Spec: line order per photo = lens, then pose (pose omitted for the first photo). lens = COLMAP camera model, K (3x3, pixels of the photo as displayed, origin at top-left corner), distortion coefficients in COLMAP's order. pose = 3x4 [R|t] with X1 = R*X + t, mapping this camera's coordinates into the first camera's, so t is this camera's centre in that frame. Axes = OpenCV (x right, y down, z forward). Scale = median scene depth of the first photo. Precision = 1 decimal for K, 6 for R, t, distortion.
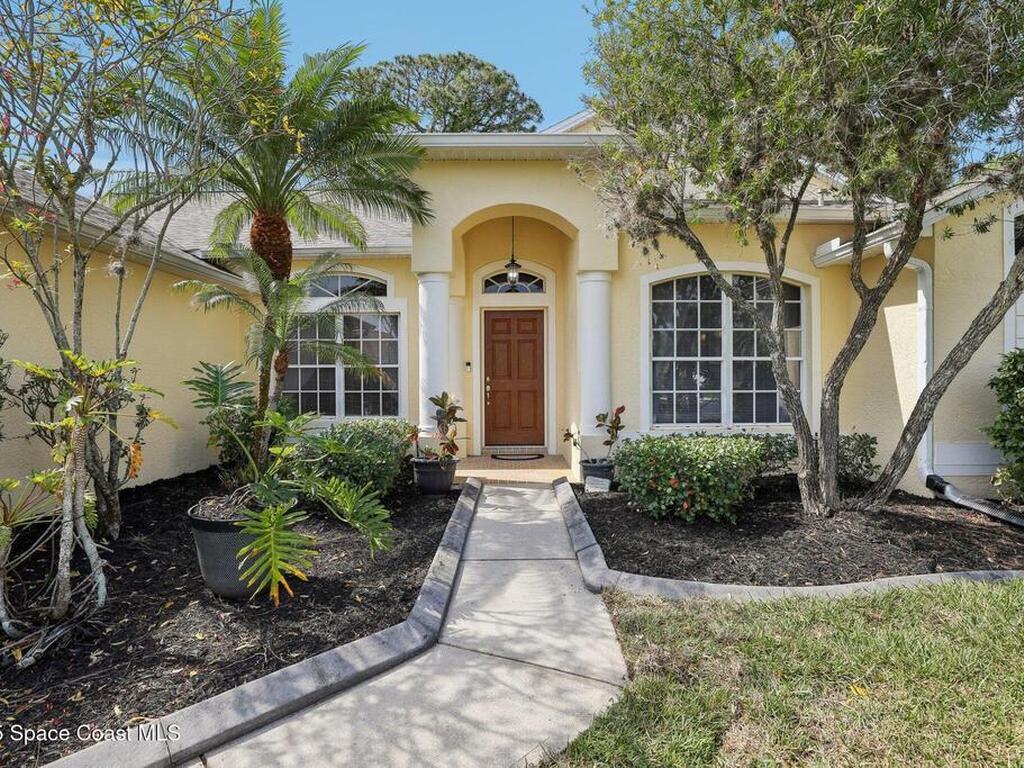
lens RADIAL K [[525.8, 0, 516.1], [0, 525.8, 383.0], [0, 0, 1]] dist [-0.000747, -0.000279]
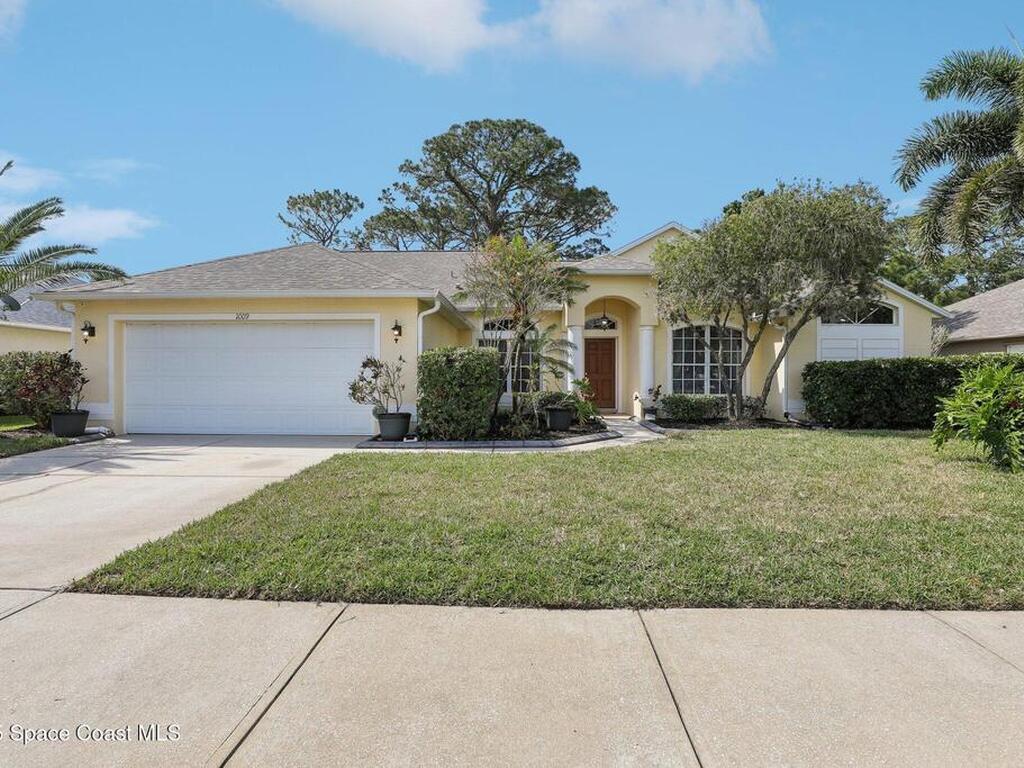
lens RADIAL K [[525.8, 0, 508.2], [0, 525.8, 379.2], [0, 0, 1]] dist [-0.000747, -0.000279]
pose [[0.999367, 0.006534, -0.034969, -0.334709], [-0.006658, 0.999972, -0.003439, 0.026433], [0.034946, 0.003670, 0.999382, -1.159390]]
